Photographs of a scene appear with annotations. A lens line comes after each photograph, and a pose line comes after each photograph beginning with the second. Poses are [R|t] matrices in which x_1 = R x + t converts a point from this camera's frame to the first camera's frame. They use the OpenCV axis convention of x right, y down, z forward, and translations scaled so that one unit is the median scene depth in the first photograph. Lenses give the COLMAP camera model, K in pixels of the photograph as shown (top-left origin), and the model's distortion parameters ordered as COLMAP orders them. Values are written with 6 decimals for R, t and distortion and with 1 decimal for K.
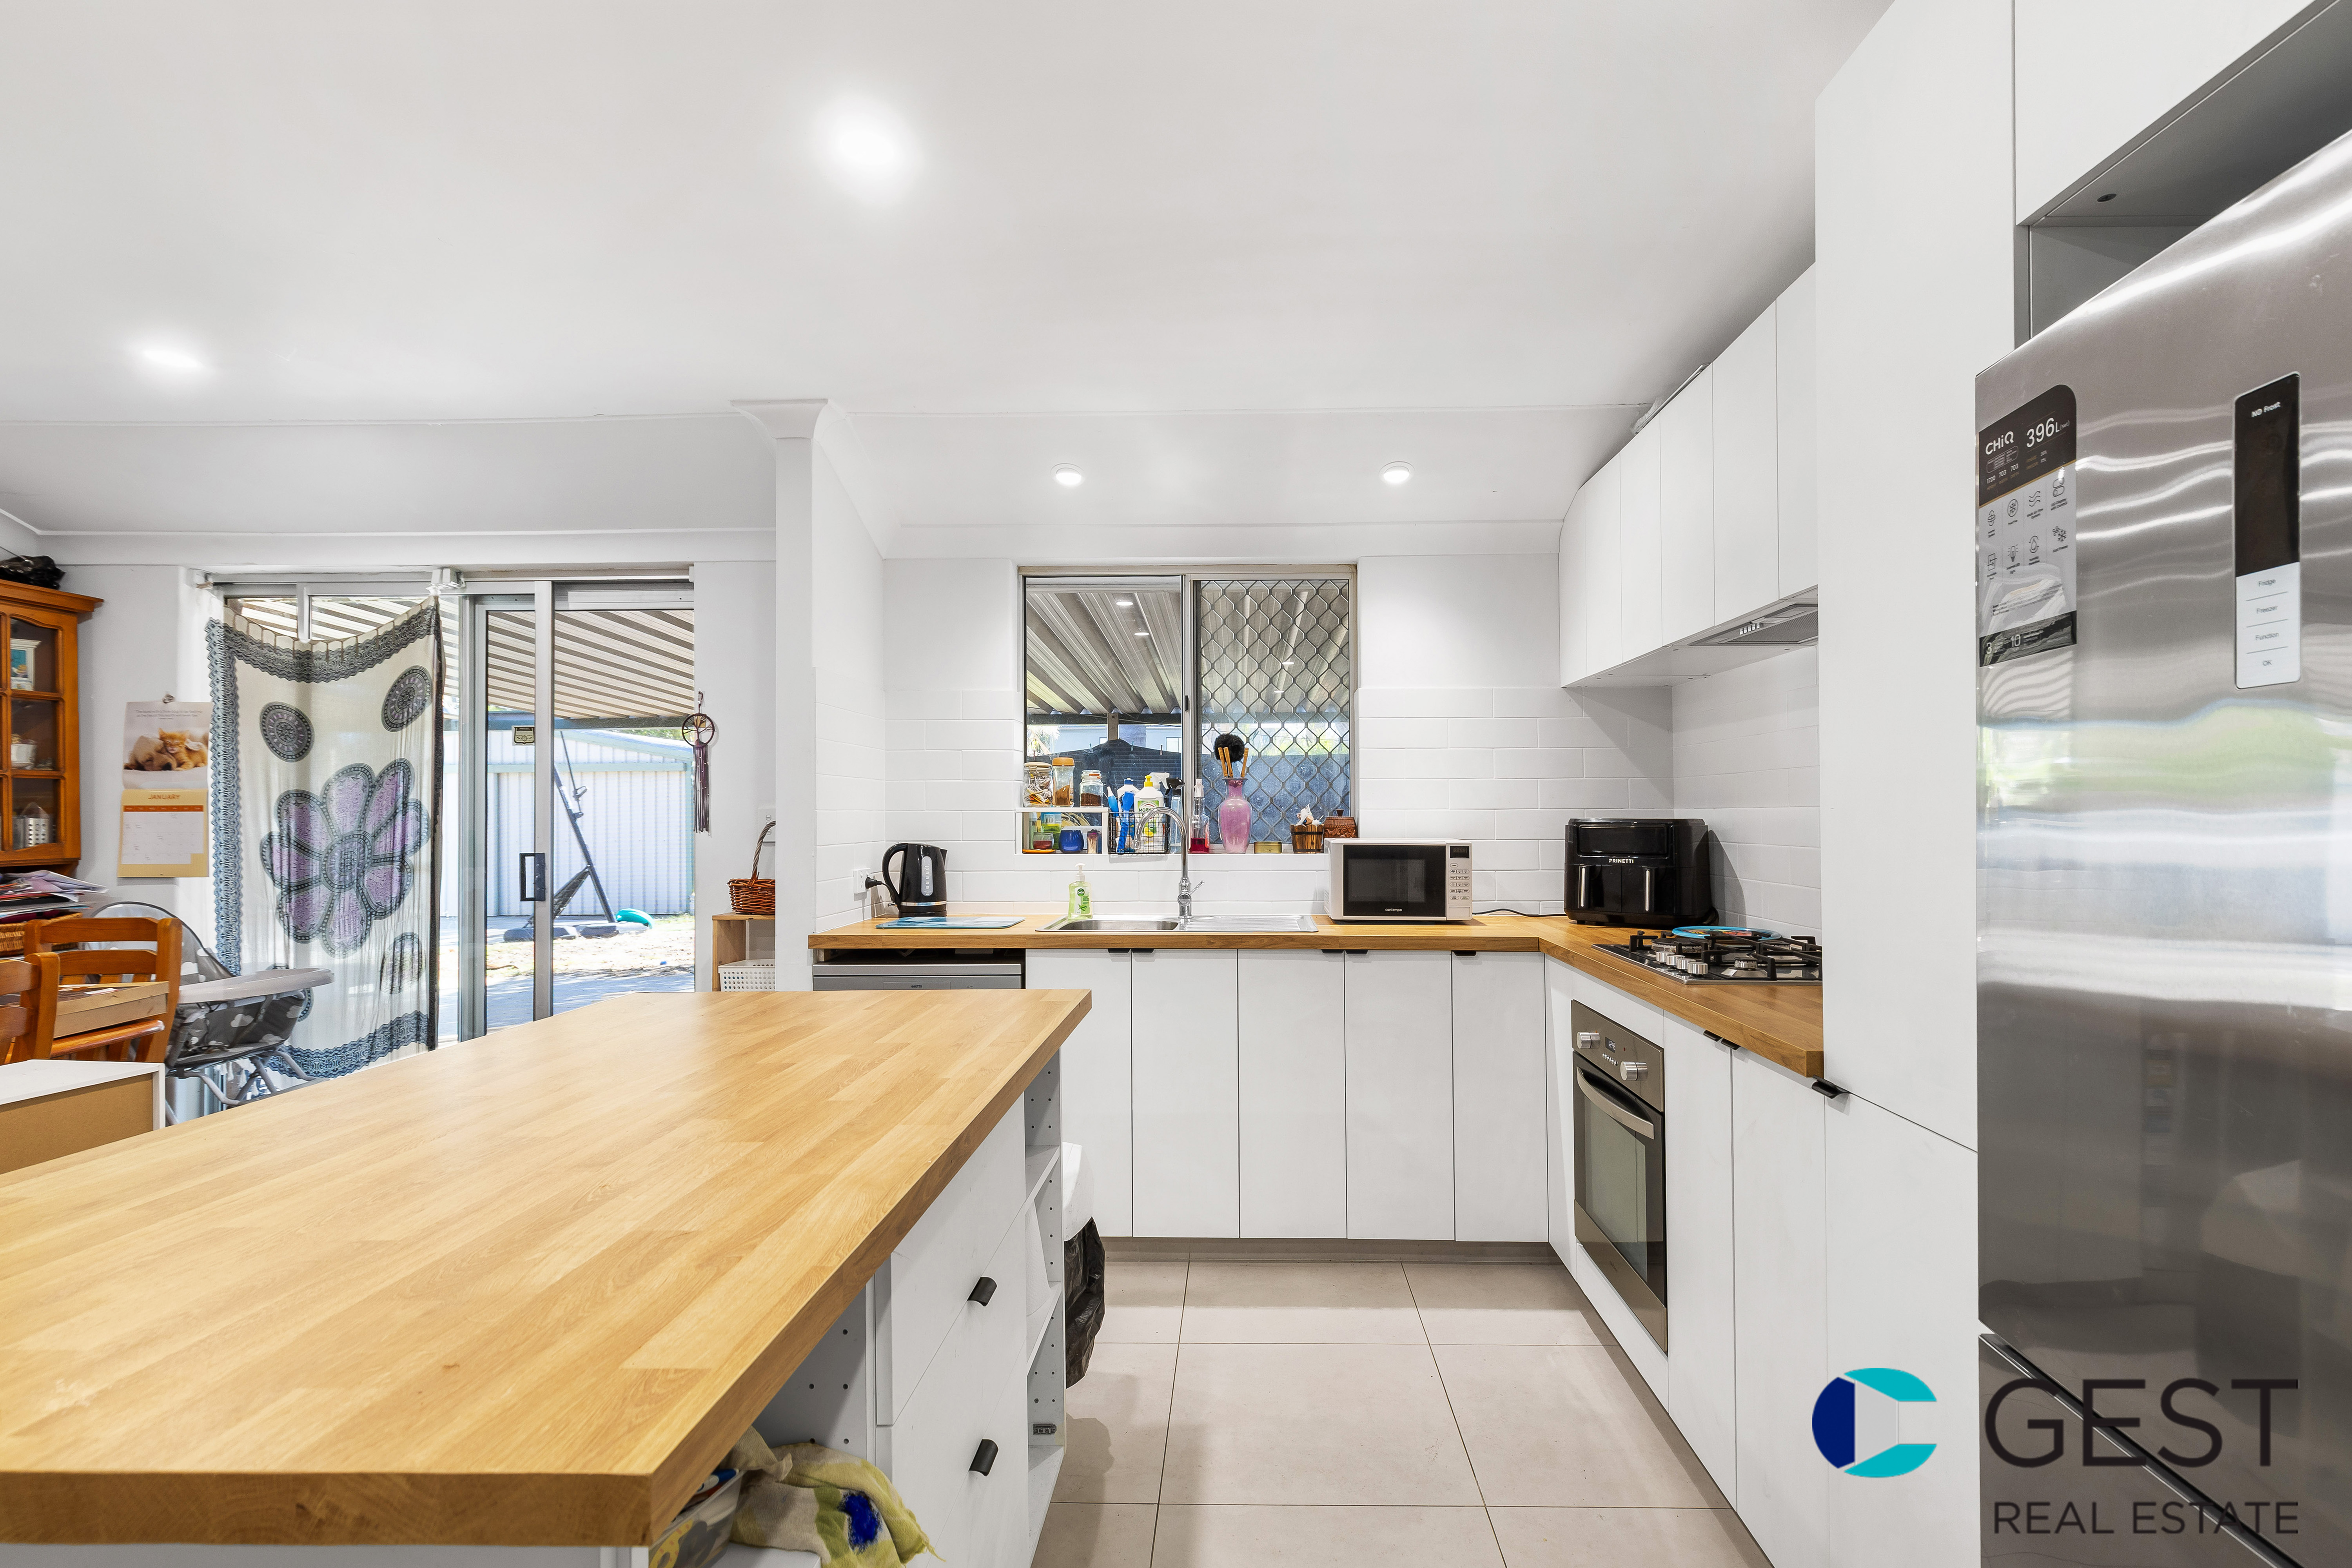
lens RADIAL K [[1057.6, 0, 1185.1], [0, 1057.6, 800.7], [0, 0, 1]] dist [0.010335, -0.000691]
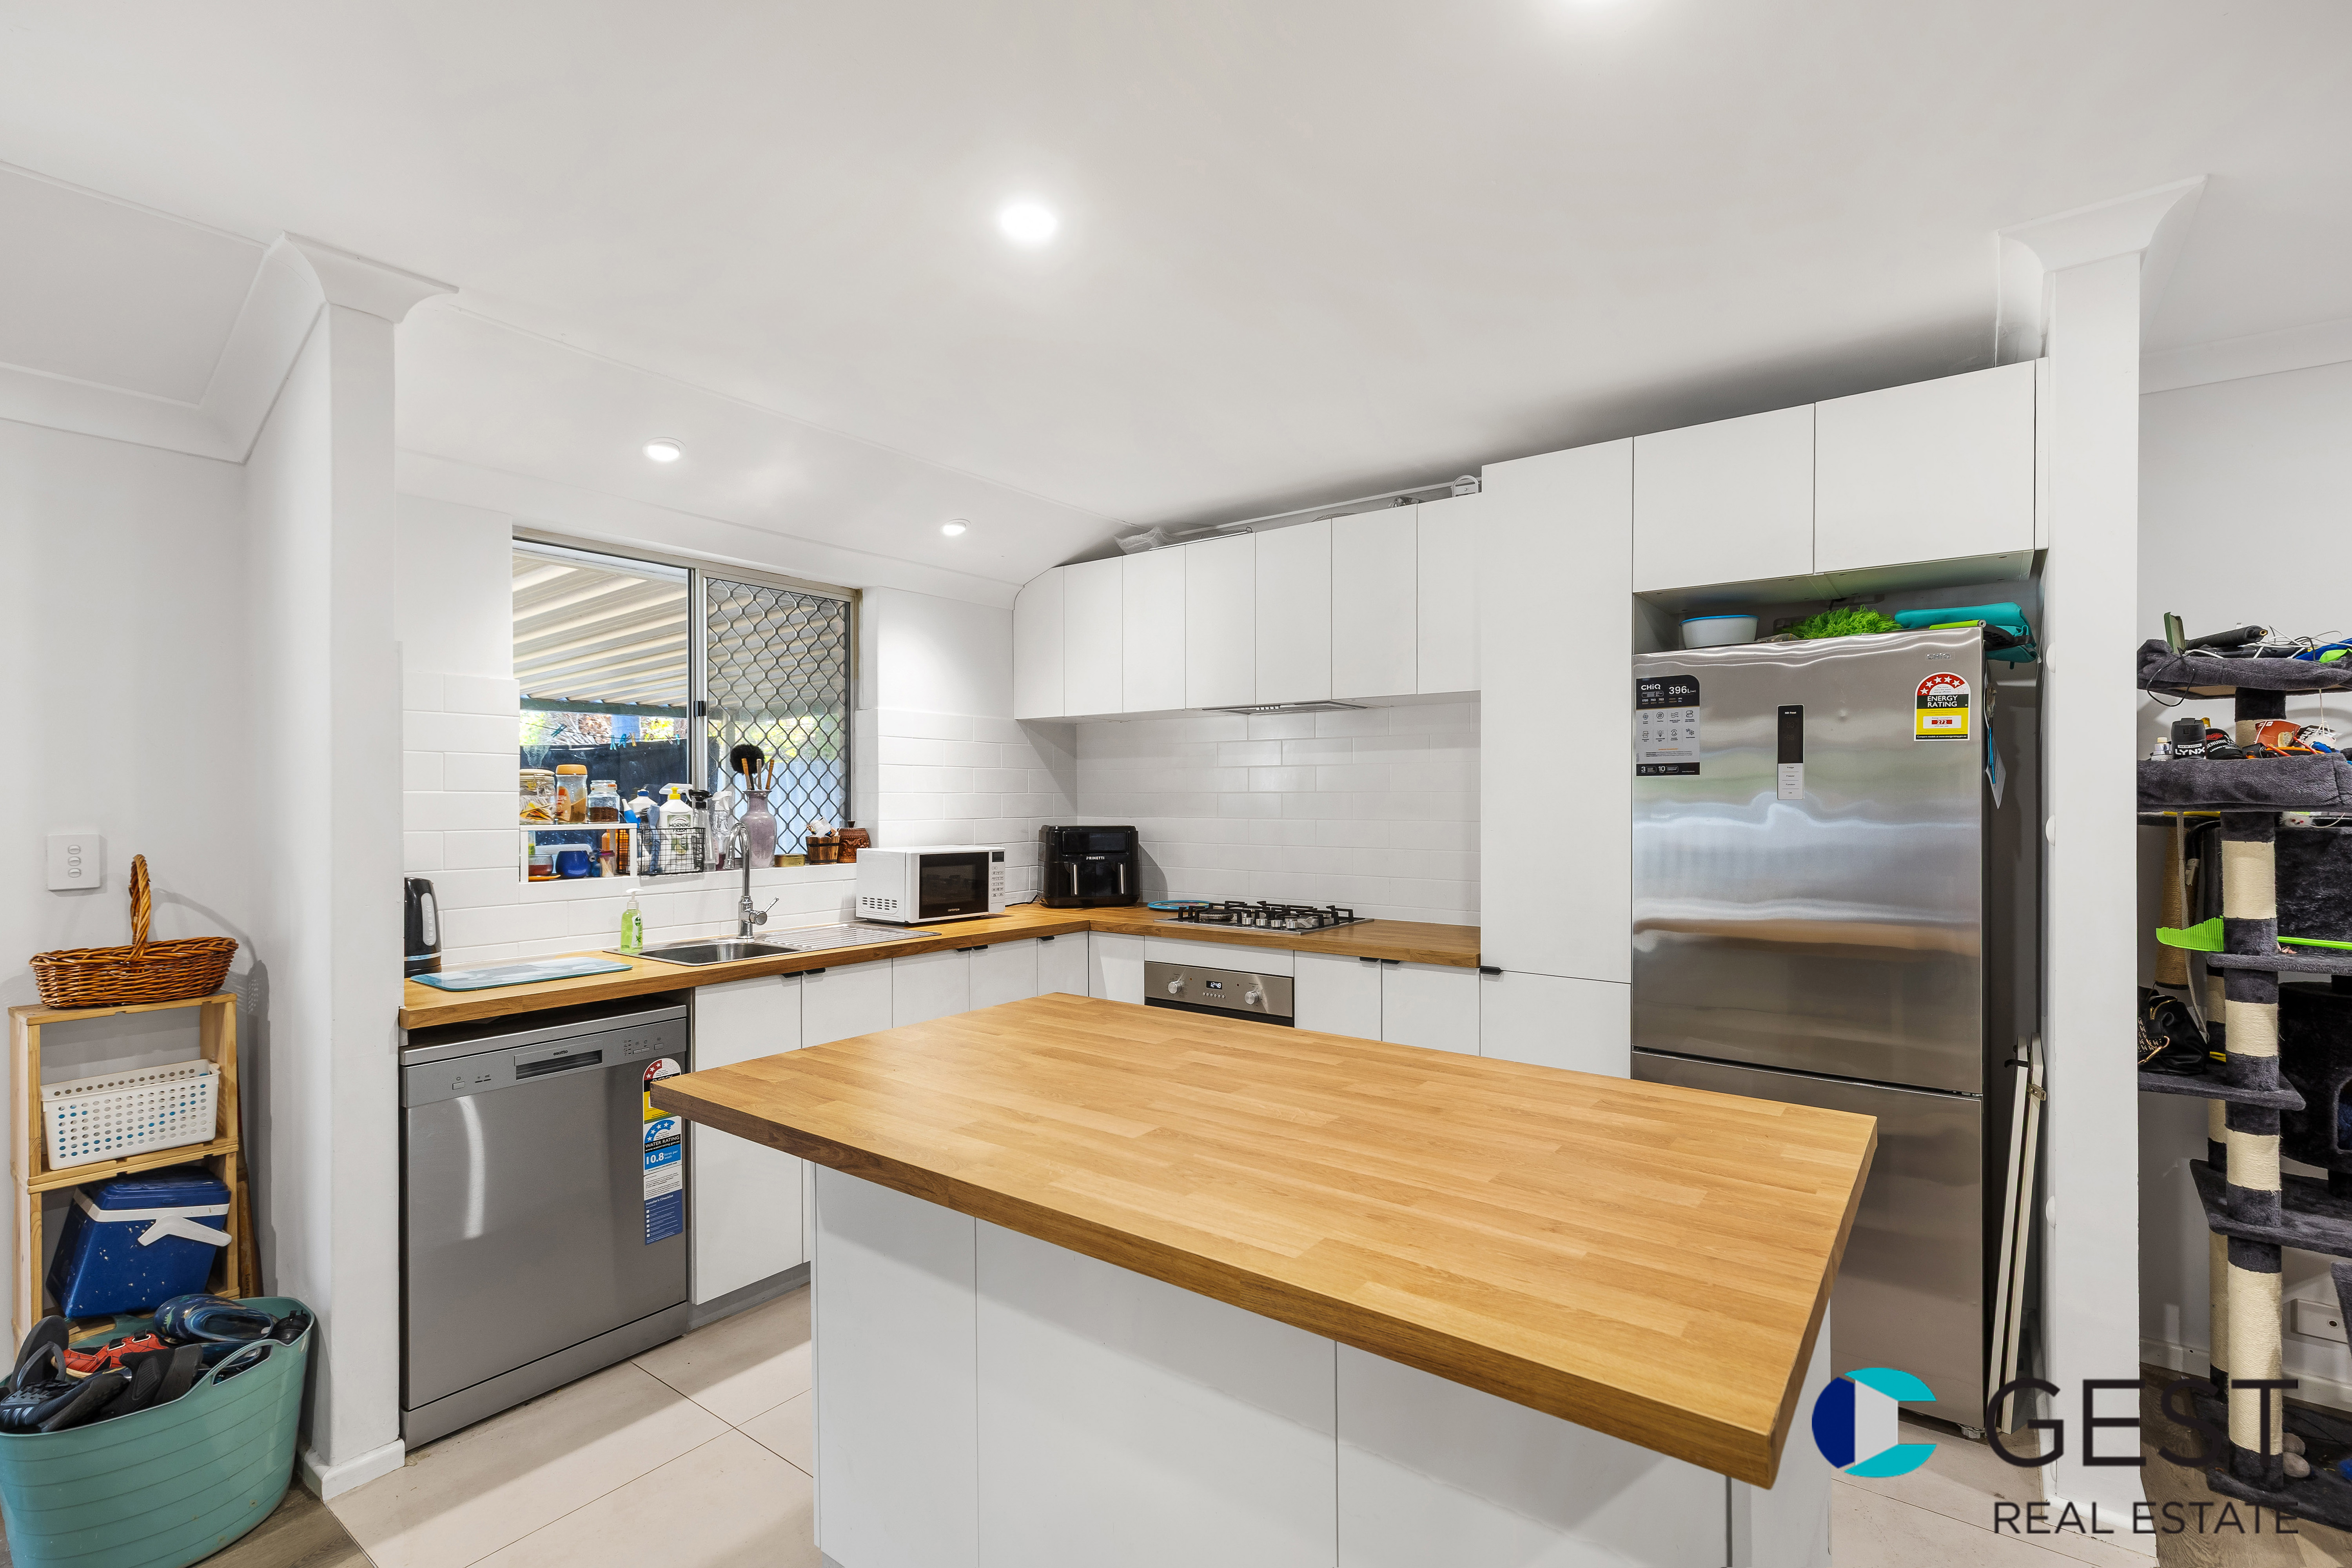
lens RADIAL K [[1057.6, 0, 1165.9], [0, 1057.6, 793.5], [0, 0, 1]] dist [0.010335, -0.000691]
pose [[0.598050, 0.003802, 0.801450, -6.358753], [-0.007894, 0.999968, 0.001146, -0.280531], [-0.801420, -0.007012, 0.598061, 1.447736]]
